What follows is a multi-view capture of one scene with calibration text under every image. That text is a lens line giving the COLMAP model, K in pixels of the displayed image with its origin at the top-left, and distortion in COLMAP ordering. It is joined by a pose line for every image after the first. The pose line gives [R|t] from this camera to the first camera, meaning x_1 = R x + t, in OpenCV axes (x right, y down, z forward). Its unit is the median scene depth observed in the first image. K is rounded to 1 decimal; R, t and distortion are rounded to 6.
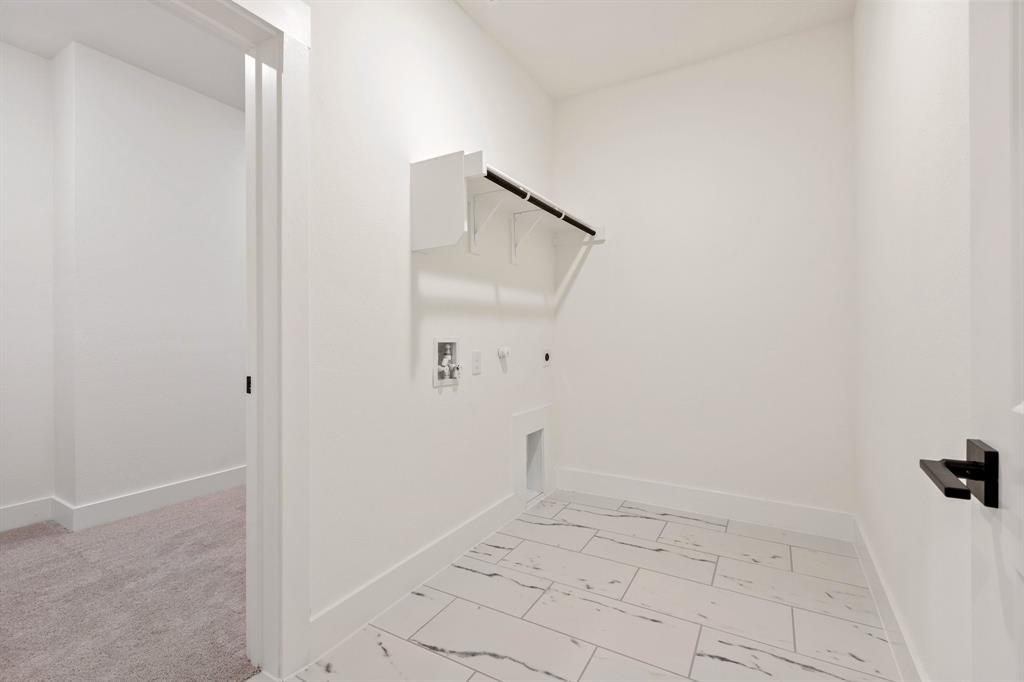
lens RADIAL K [[455.3, 0, 511.7], [0, 455.3, 335.3], [0, 0, 1]] dist [-0.000132, -0.000006]
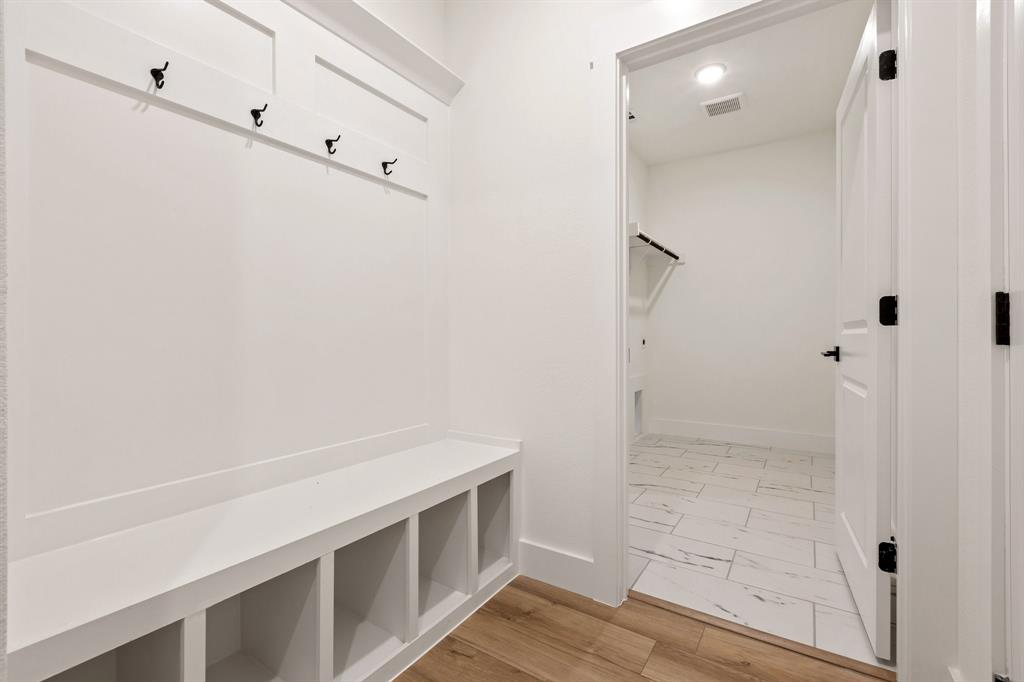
lens RADIAL K [[455.3, 0, 511.7], [0, 455.3, 335.3], [0, 0, 1]] dist [-0.000132, -0.000006]
pose [[0.998531, 0.004649, -0.053974, -0.280293], [-0.004726, 0.999988, -0.001303, 0.031792], [0.053968, 0.001556, 0.998541, -0.512940]]
